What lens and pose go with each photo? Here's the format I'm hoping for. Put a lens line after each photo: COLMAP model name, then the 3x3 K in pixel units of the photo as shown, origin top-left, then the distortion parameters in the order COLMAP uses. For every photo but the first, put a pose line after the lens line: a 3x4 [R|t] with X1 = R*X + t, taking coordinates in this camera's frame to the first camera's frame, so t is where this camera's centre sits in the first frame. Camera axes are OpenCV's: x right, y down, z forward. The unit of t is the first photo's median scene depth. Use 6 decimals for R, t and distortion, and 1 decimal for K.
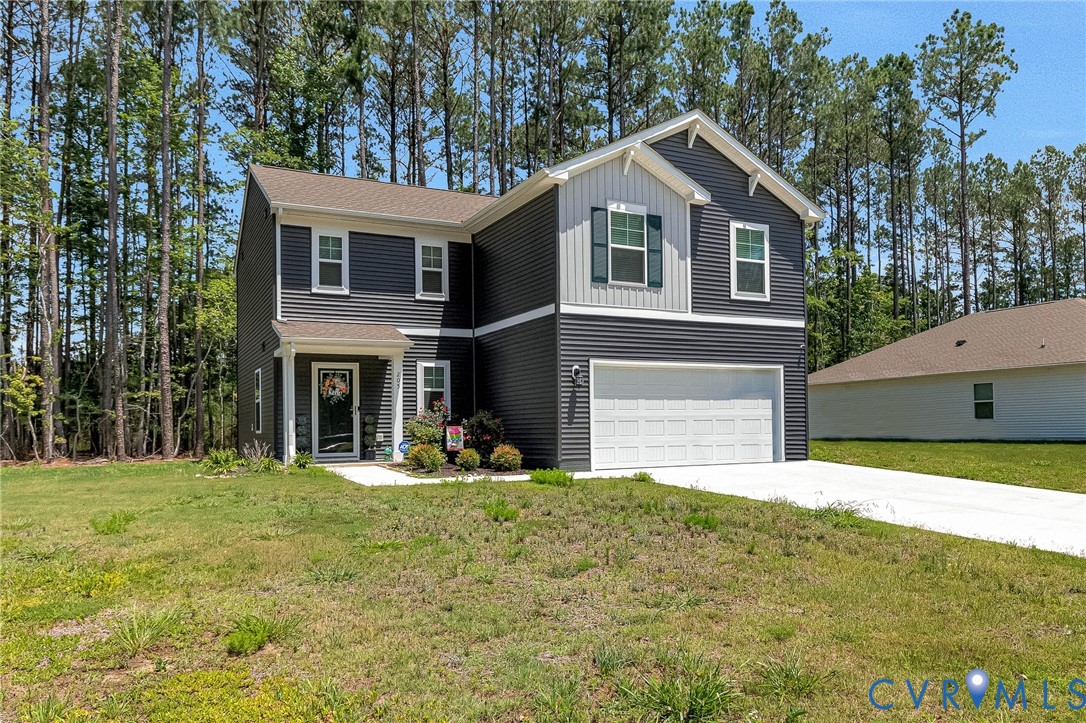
lens RADIAL K [[561.6, 0, 542.9], [0, 561.6, 361.7], [0, 0, 1]] dist [-0.004507, 0.000128]
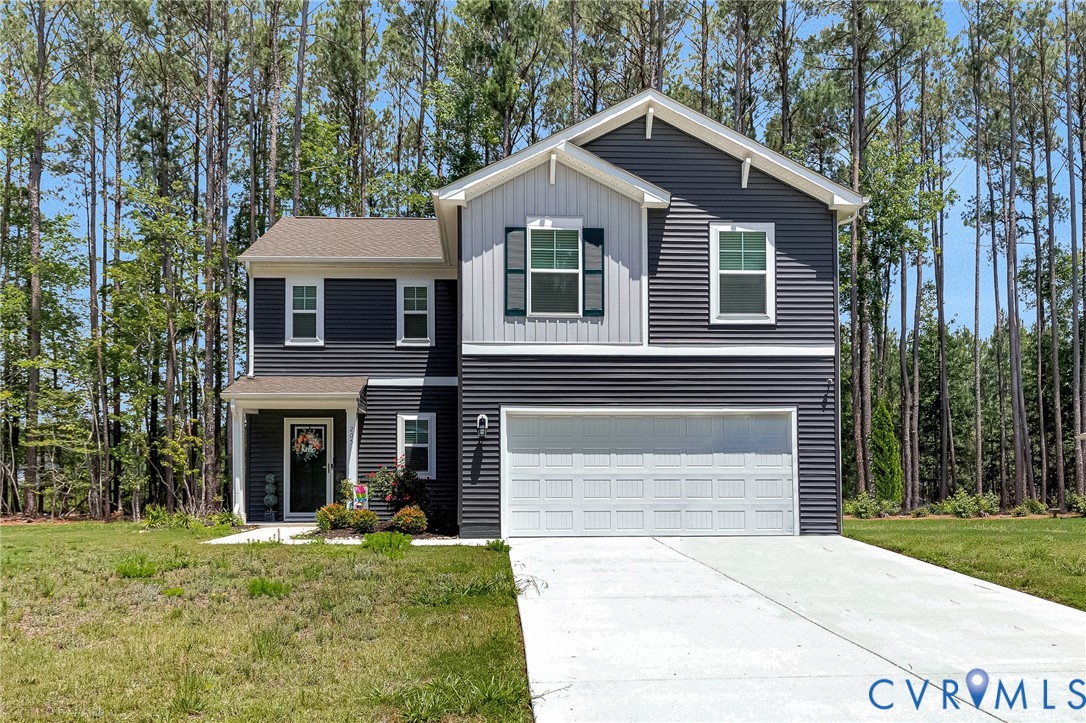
lens RADIAL K [[658.9, 0, 542.1], [0, 658.9, 415.4], [0, 0, 1]] dist [0.000758, -0.000552]
pose [[0.953888, -0.025658, -0.299063, 0.380294], [0.027067, 0.999633, 0.000571, 0.008103], [0.298939, -0.008639, 0.954233, 0.056011]]
